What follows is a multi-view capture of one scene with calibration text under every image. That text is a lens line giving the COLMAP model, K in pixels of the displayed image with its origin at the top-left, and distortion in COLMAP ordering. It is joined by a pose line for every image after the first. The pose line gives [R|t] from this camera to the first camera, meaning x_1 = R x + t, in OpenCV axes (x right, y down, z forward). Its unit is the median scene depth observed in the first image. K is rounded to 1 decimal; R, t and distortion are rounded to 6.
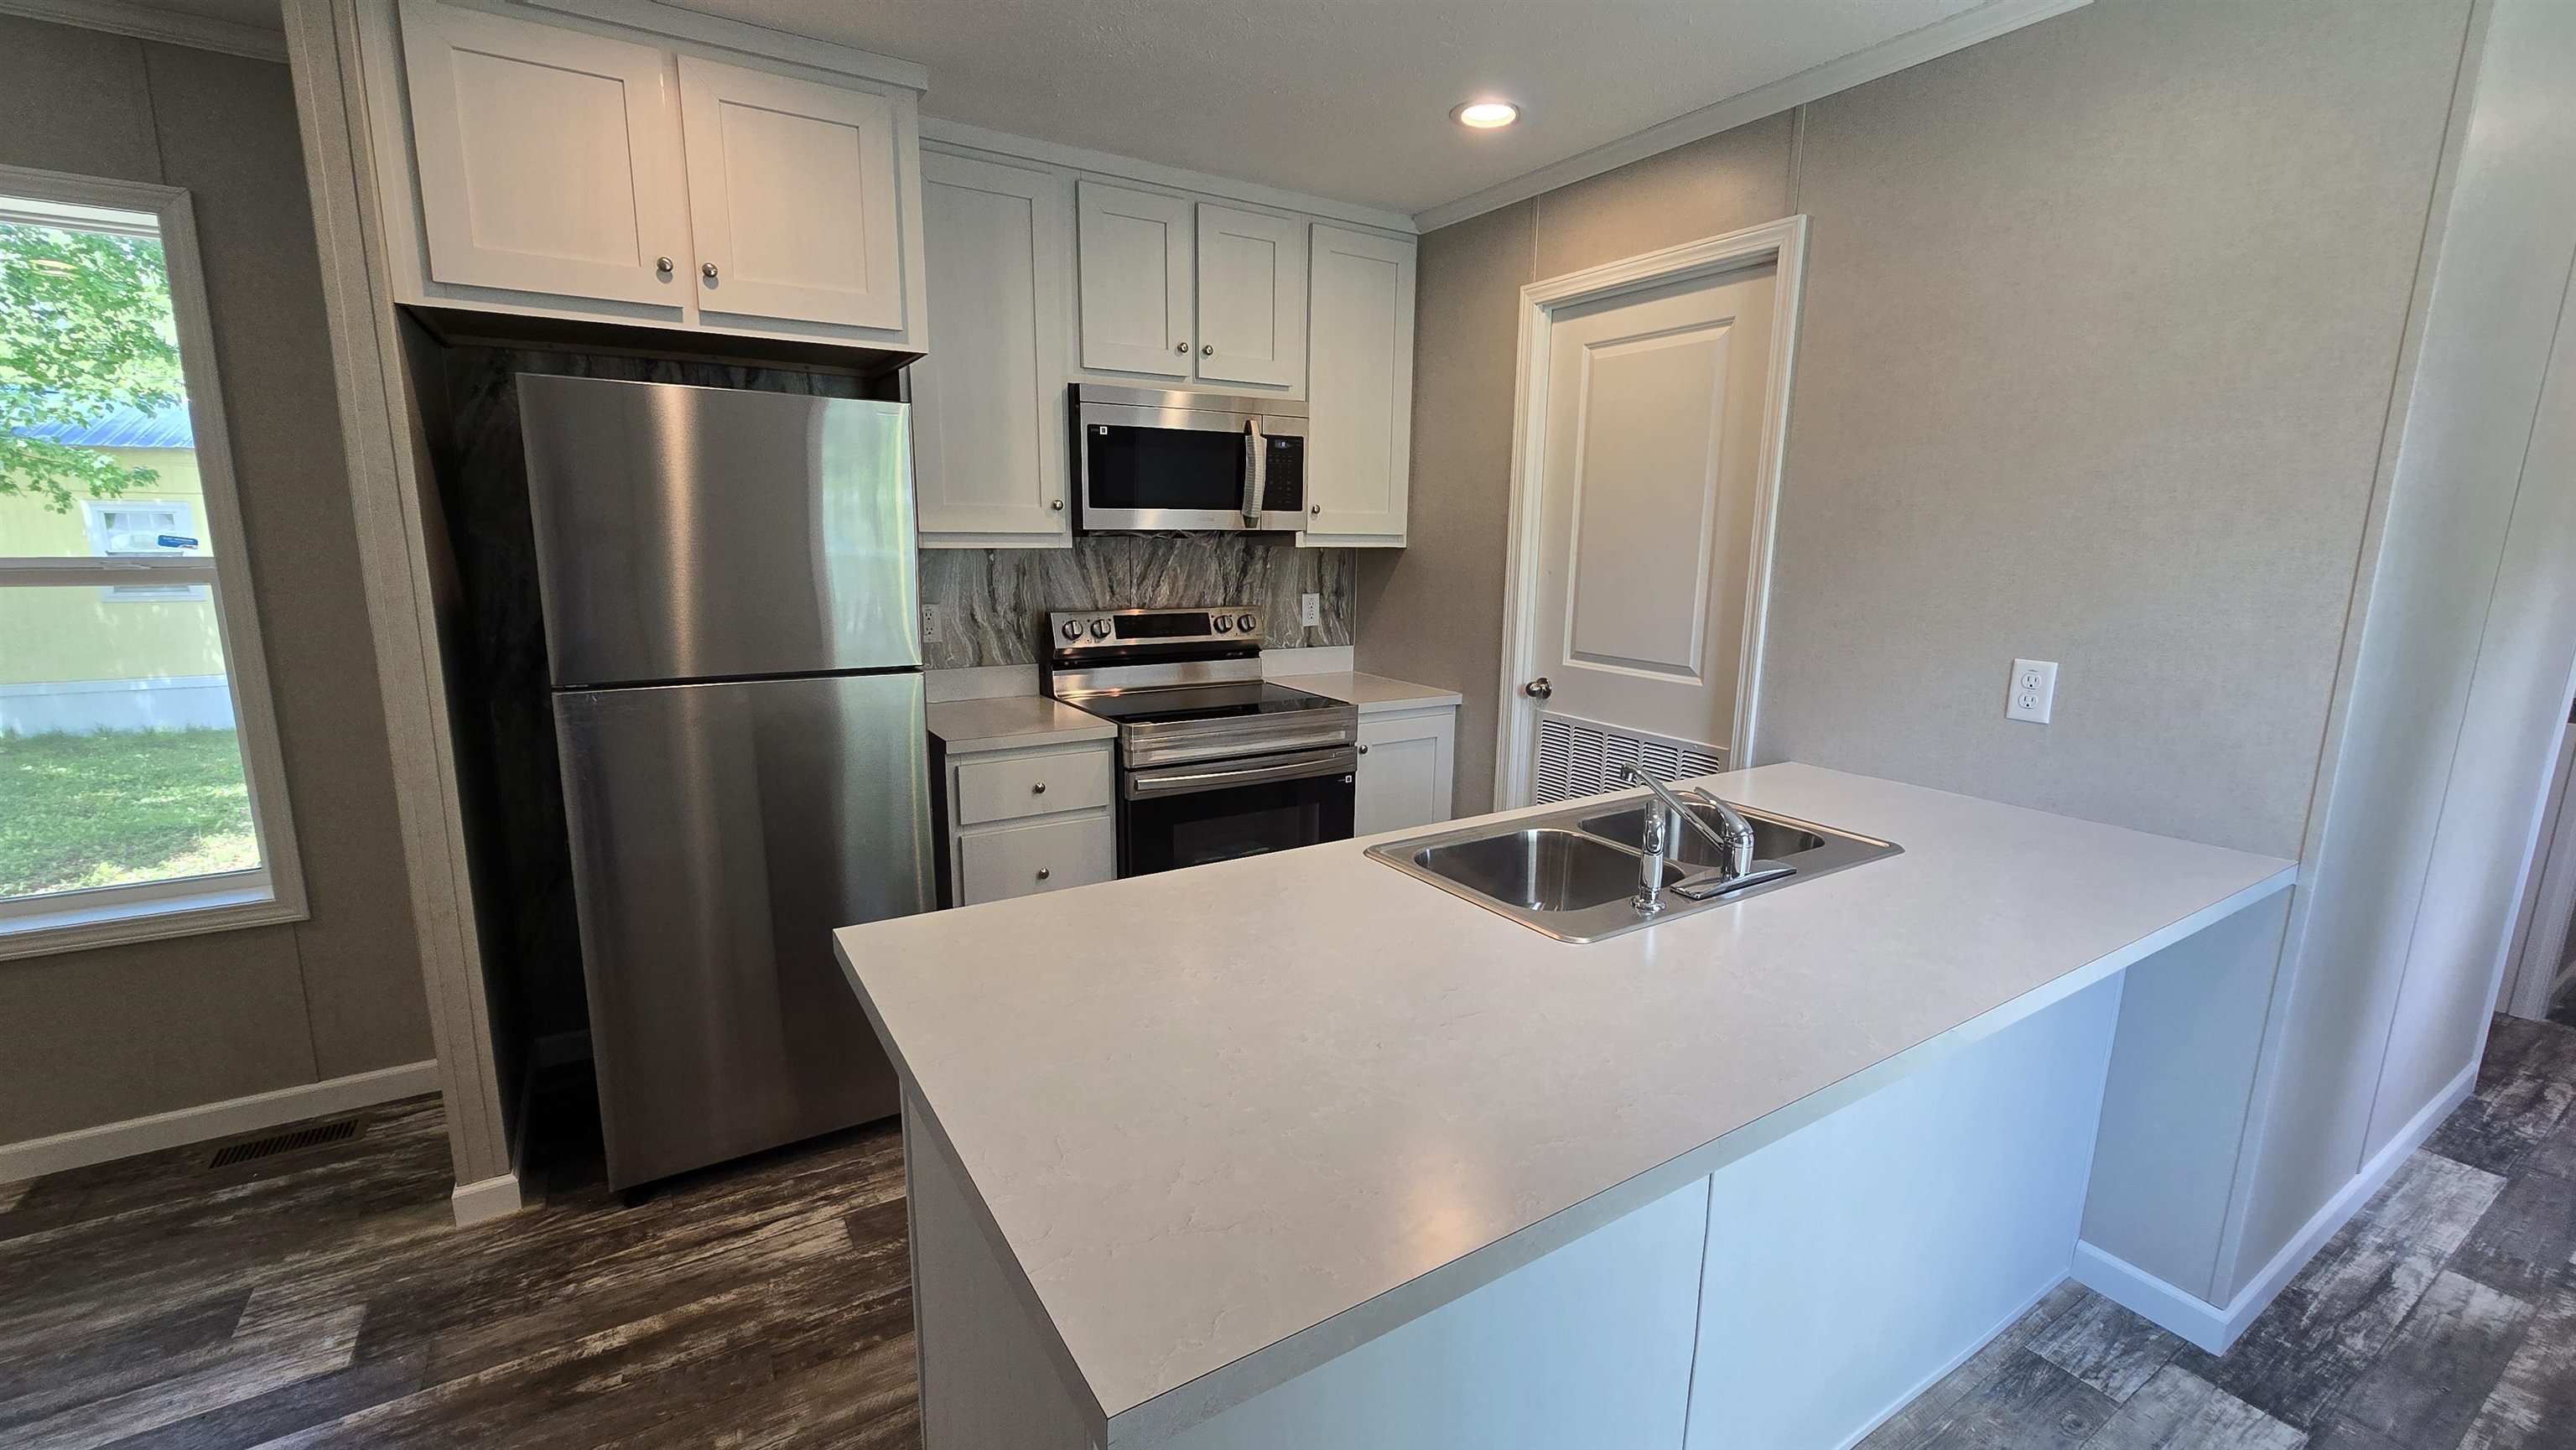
lens RADIAL K [[1060.5, 0, 1319.2], [0, 1060.5, 720.1], [0, 0, 1]] dist [-0.003515, 0.003191]
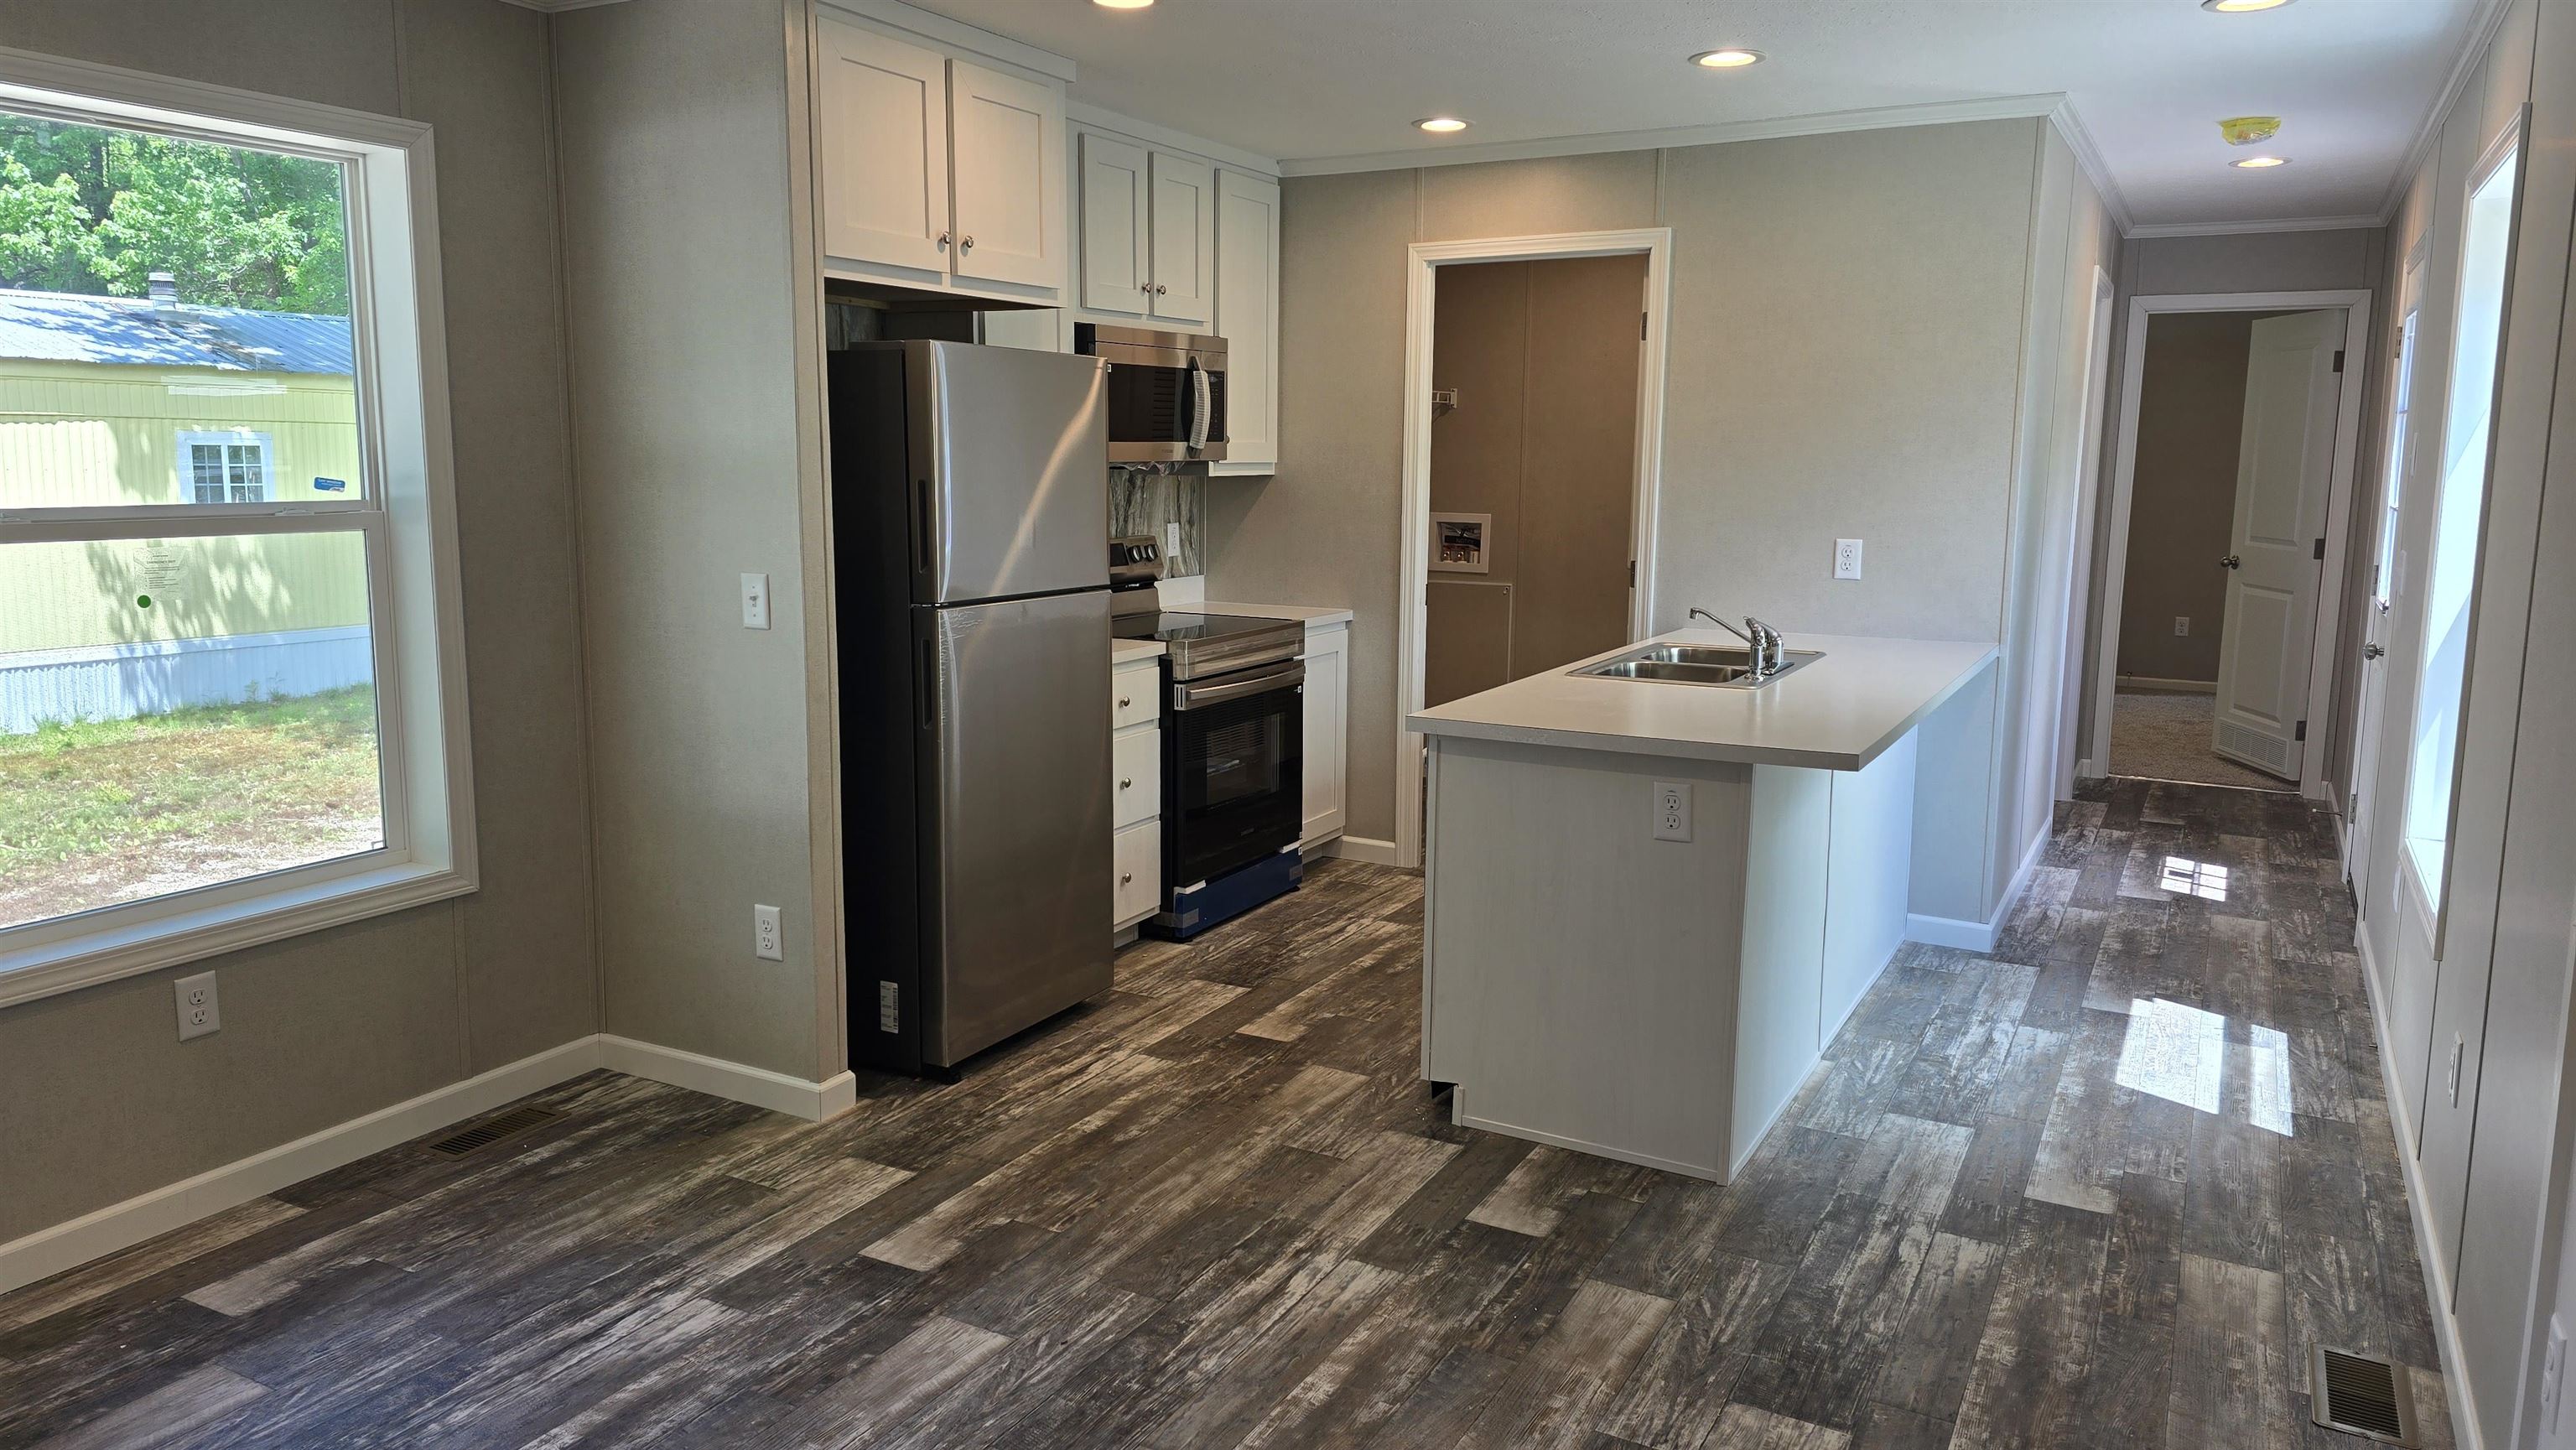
lens RADIAL K [[1728.2, 0, 1274.9], [0, 1728.2, 710.9], [0, 0, 1]] dist [0.055548, -0.043354]
pose [[0.873803, -0.080292, 0.479605, -0.504151], [0.093849, 0.995577, -0.004312, 0.049084], [-0.477137, 0.048779, 0.877474, -0.317294]]
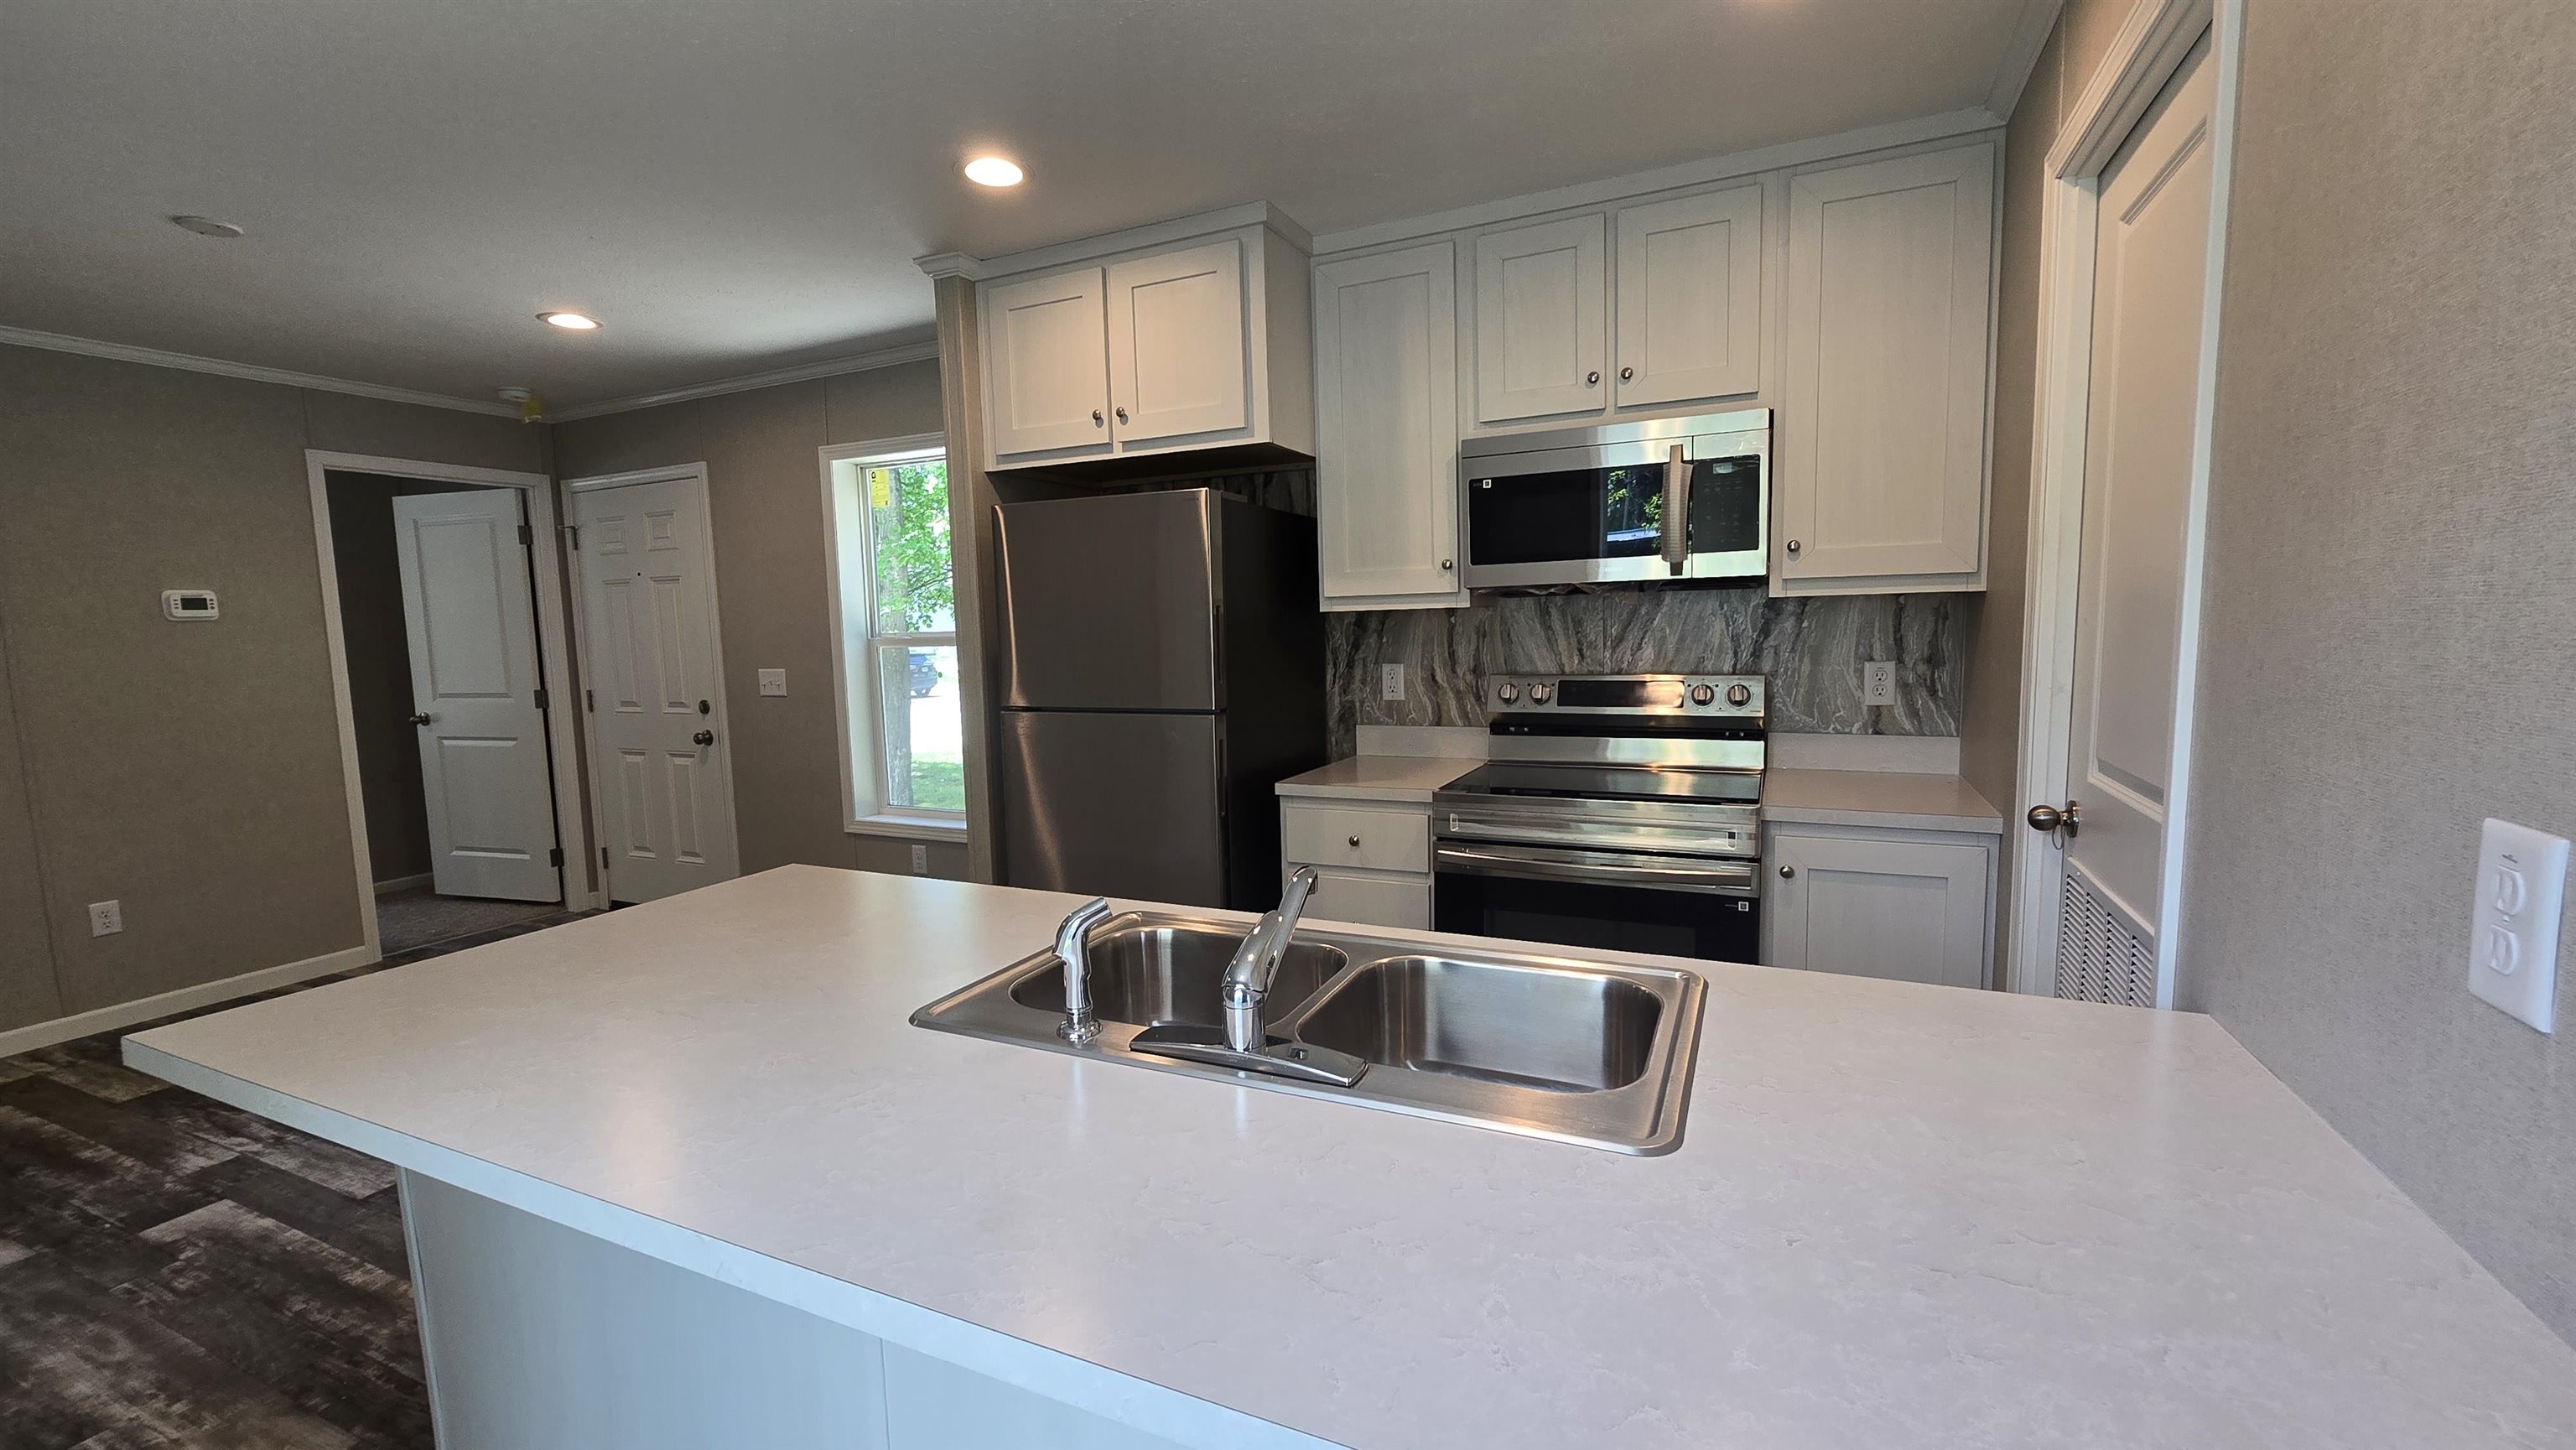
lens RADIAL K [[1060.5, 0, 1275.6], [0, 1060.5, 725.4], [0, 0, 1]] dist [-0.003515, 0.003191]
pose [[0.525699, 0.058211, -0.848677, 0.533222], [-0.111291, 0.993788, -0.000773, -0.037292], [0.843359, 0.094857, 0.528911, 0.362344]]
